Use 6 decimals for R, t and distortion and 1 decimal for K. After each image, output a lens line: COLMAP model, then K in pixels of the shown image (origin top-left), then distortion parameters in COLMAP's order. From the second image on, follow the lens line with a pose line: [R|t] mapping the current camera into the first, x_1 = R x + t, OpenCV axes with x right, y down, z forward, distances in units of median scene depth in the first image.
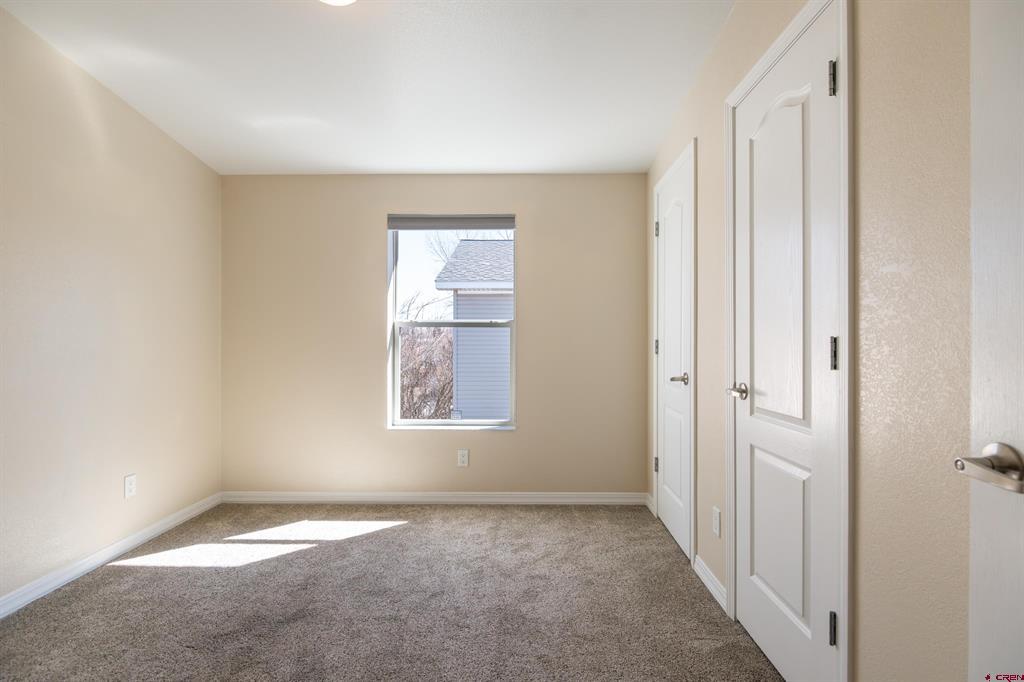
lens RADIAL K [[471.2, 0, 518.6], [0, 471.2, 348.2], [0, 0, 1]] dist [0.002661, -0.004927]
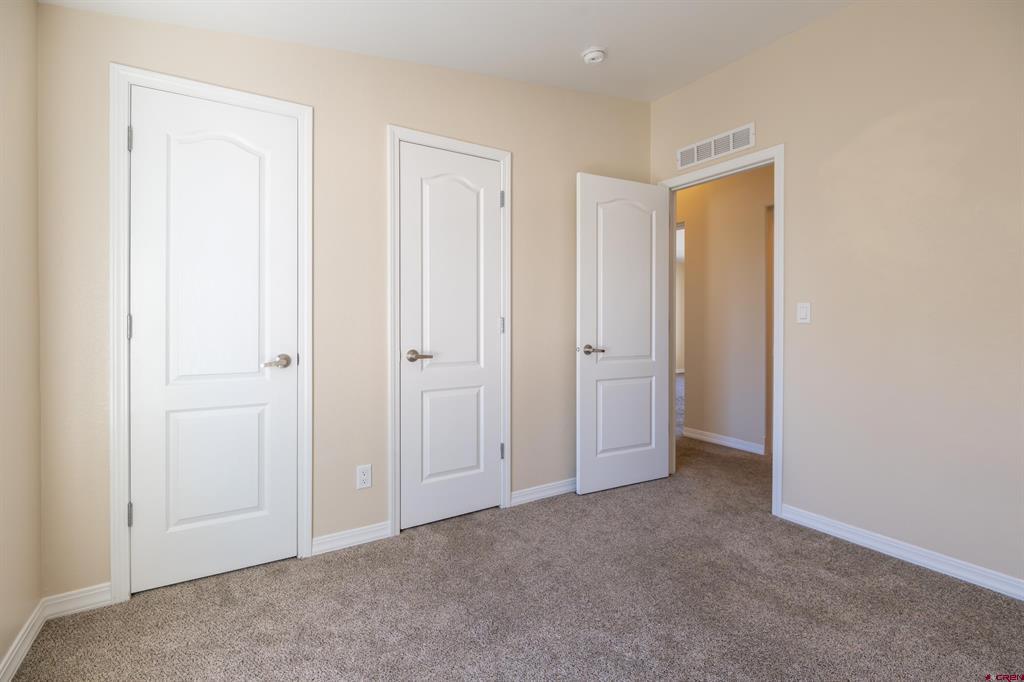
lens RADIAL K [[471.2, 0, 521.6], [0, 471.2, 322.7], [0, 0, 1]] dist [0.002661, -0.004927]
pose [[-0.543439, -0.005889, 0.839428, -0.539085], [0.009010, 0.999877, 0.012848, -0.011831], [-0.839400, 0.014545, -0.543319, 0.943259]]
